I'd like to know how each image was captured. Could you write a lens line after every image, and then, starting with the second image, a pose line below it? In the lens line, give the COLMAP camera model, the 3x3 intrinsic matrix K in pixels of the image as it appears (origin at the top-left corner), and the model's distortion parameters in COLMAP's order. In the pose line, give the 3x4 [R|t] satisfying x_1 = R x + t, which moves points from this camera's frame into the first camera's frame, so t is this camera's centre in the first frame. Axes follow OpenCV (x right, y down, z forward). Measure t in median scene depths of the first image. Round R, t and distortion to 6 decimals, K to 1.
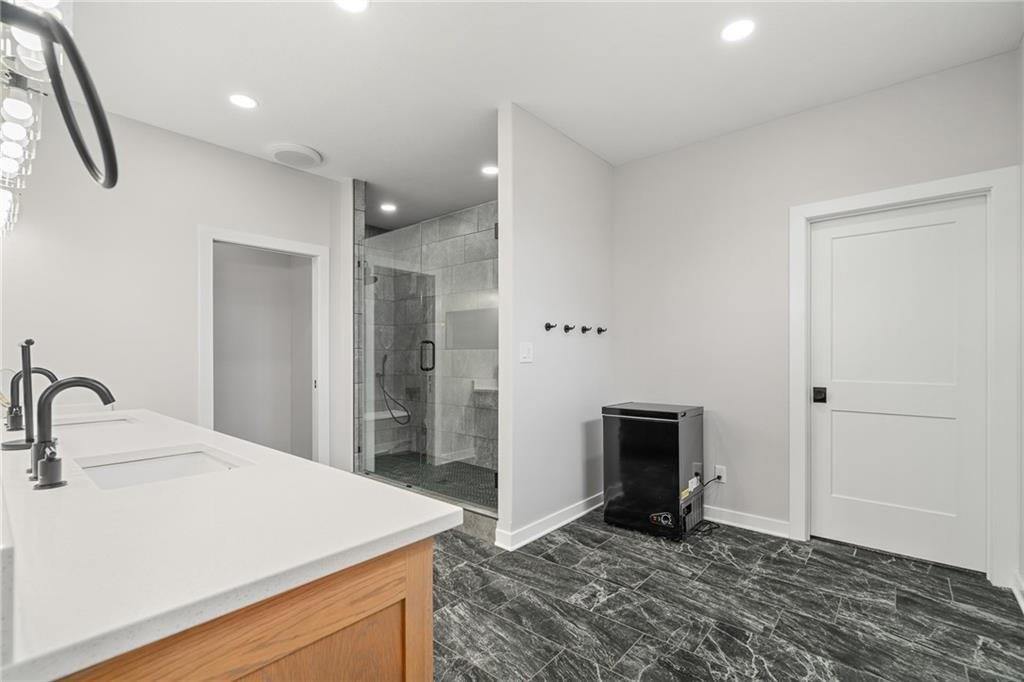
lens RADIAL K [[466.6, 0, 509.3], [0, 466.6, 346.5], [0, 0, 1]] dist [-0.000970, 0.000760]
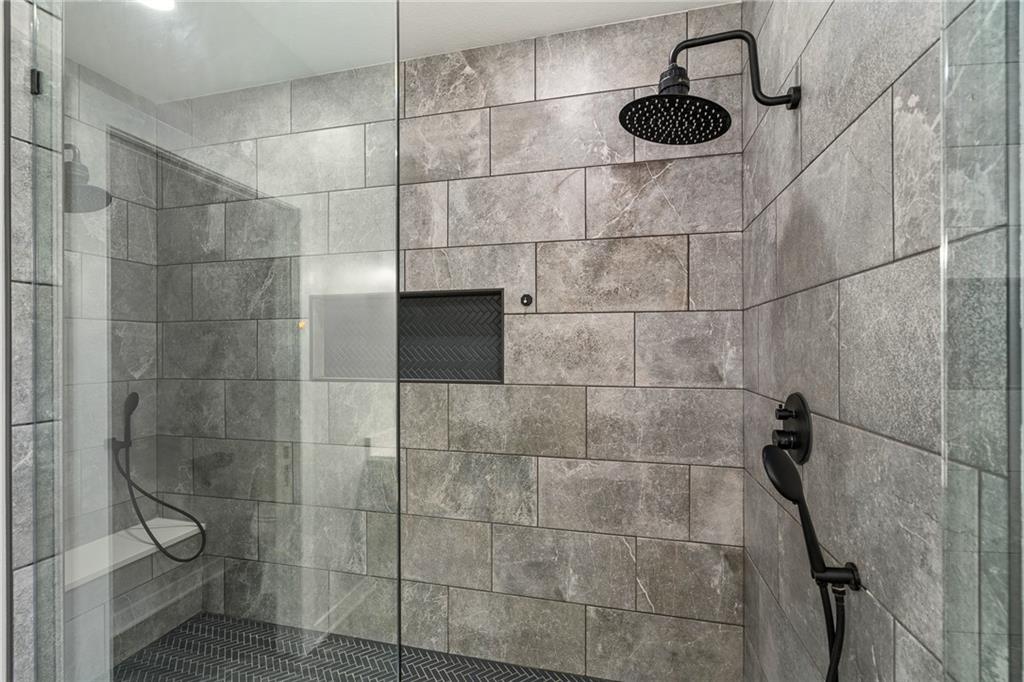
lens RADIAL K [[466.6, 0, 512.9], [0, 466.6, 343.6], [0, 0, 1]] dist [-0.000970, 0.000760]
pose [[0.894135, -0.000401, 0.447798, -0.154850], [-0.002325, 0.999982, 0.005540, -0.030319], [-0.447792, -0.005995, 0.894117, 0.496919]]
